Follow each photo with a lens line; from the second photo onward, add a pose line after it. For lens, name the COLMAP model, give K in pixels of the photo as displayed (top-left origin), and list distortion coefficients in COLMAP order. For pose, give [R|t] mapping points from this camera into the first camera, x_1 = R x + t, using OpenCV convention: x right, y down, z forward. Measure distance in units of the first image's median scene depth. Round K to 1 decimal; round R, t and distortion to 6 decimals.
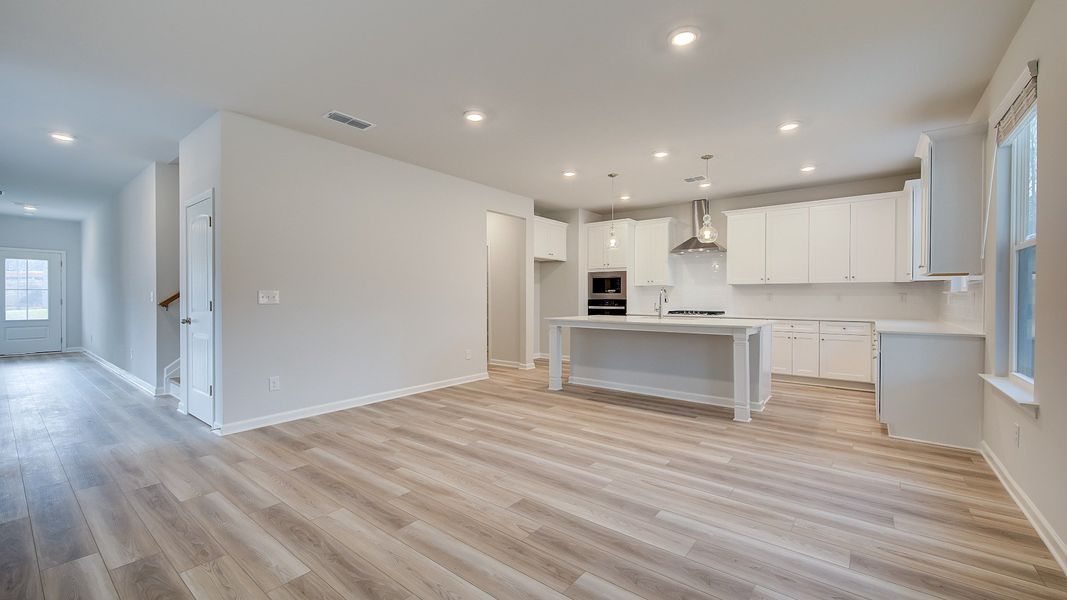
lens RADIAL K [[426.4, 0, 535.6], [0, 426.4, 300.1], [0, 0, 1]] dist [0.002282, -0.000009]
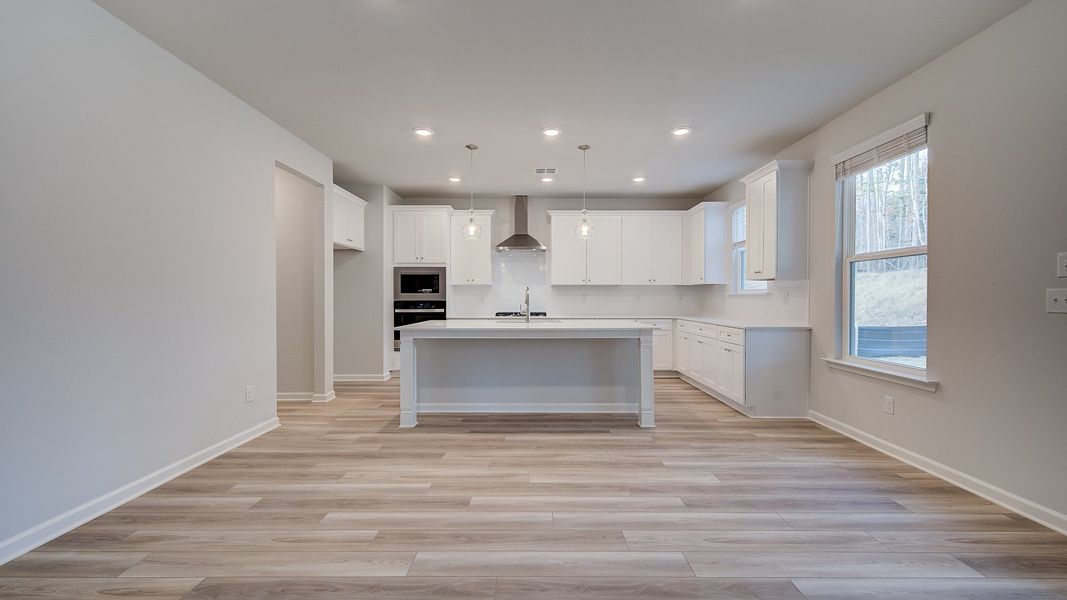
lens RADIAL K [[426.4, 0, 535.6], [0, 426.4, 300.1], [0, 0, 1]] dist [0.002282, -0.000009]
pose [[0.788109, -0.005202, 0.615514, -0.235560], [0.005962, 0.999982, 0.000818, -0.002939], [-0.615507, 0.003025, 0.788126, 0.306068]]
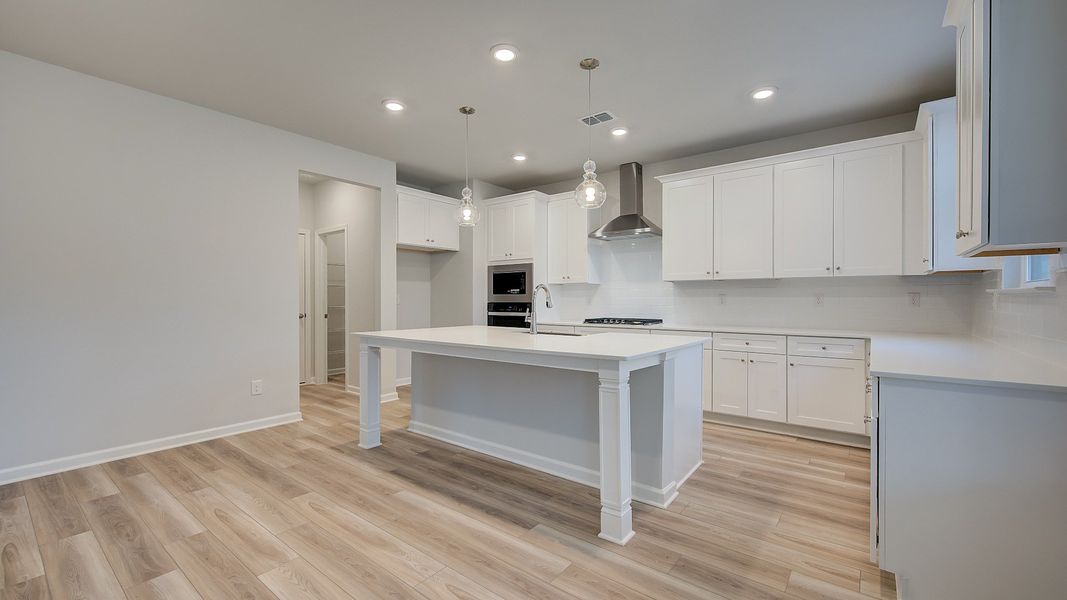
lens RADIAL K [[433.6, 0, 537.1], [0, 433.6, 300.1], [0, 0, 1]] dist [0.000502, -0.000043]
pose [[0.999955, -0.001135, 0.009397, 0.296876], [0.001187, 0.999984, -0.005516, -0.002298], [-0.009391, 0.005527, 0.999941, 0.366039]]
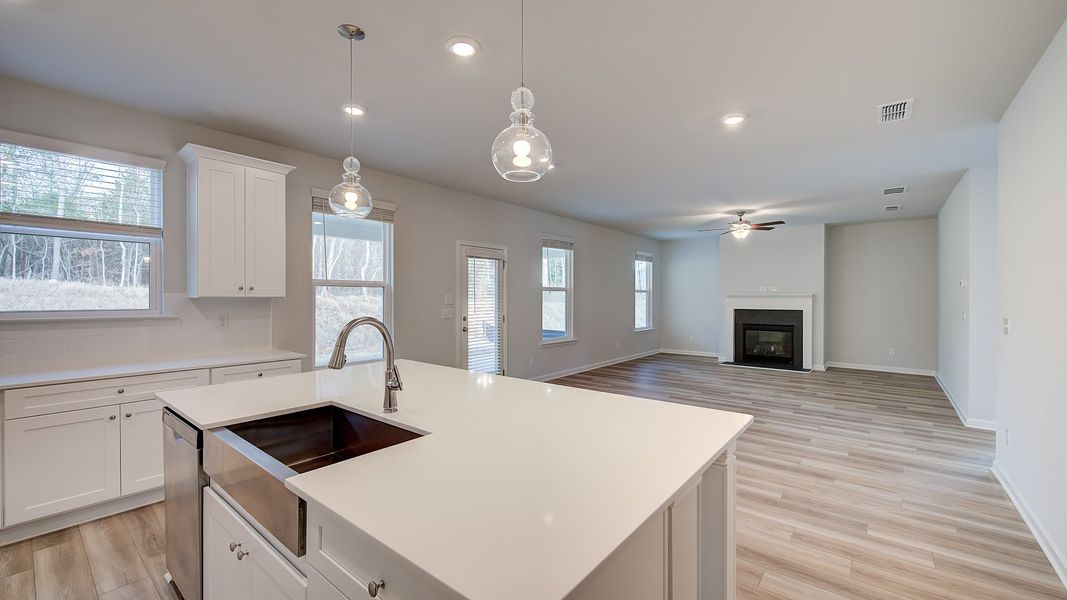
lens RADIAL K [[426.4, 0, 535.6], [0, 426.4, 300.1], [0, 0, 1]] dist [0.002282, -0.000009]
pose [[-0.999739, -0.003608, 0.022577, 0.176006], [-0.003267, 0.999881, 0.015097, -0.048128], [-0.022629, 0.015019, -0.999631, 1.354065]]
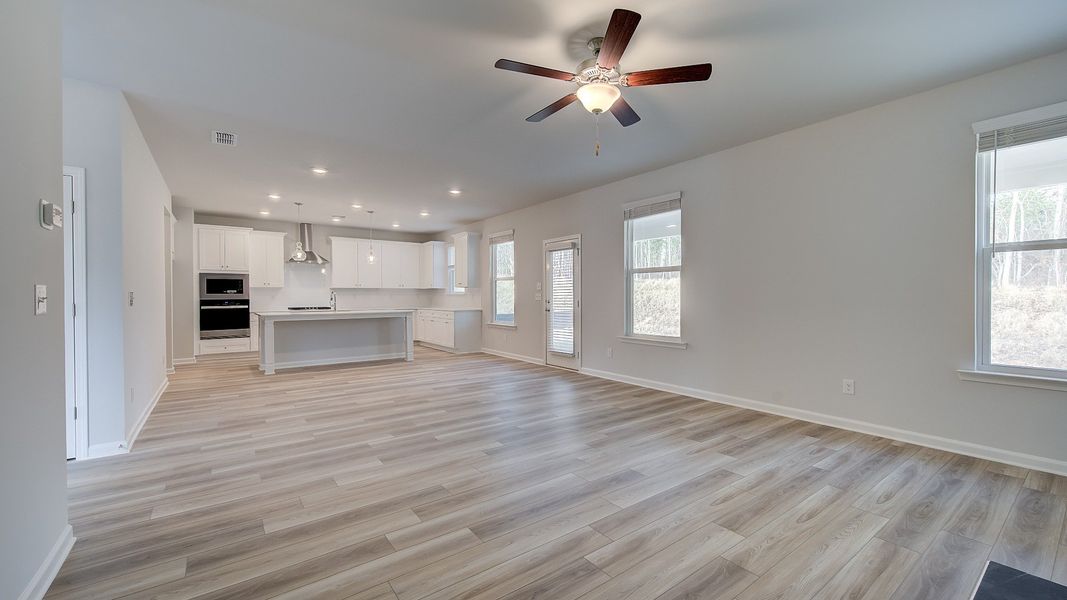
lens RADIAL K [[426.4, 0, 535.6], [0, 426.4, 300.1], [0, 0, 1]] dist [0.002282, -0.000009]
pose [[0.263964, -0.011518, 0.964464, -0.945780], [0.011992, 0.999891, 0.008659, 0.000037], [-0.964458, 0.009280, 0.264073, -0.046286]]
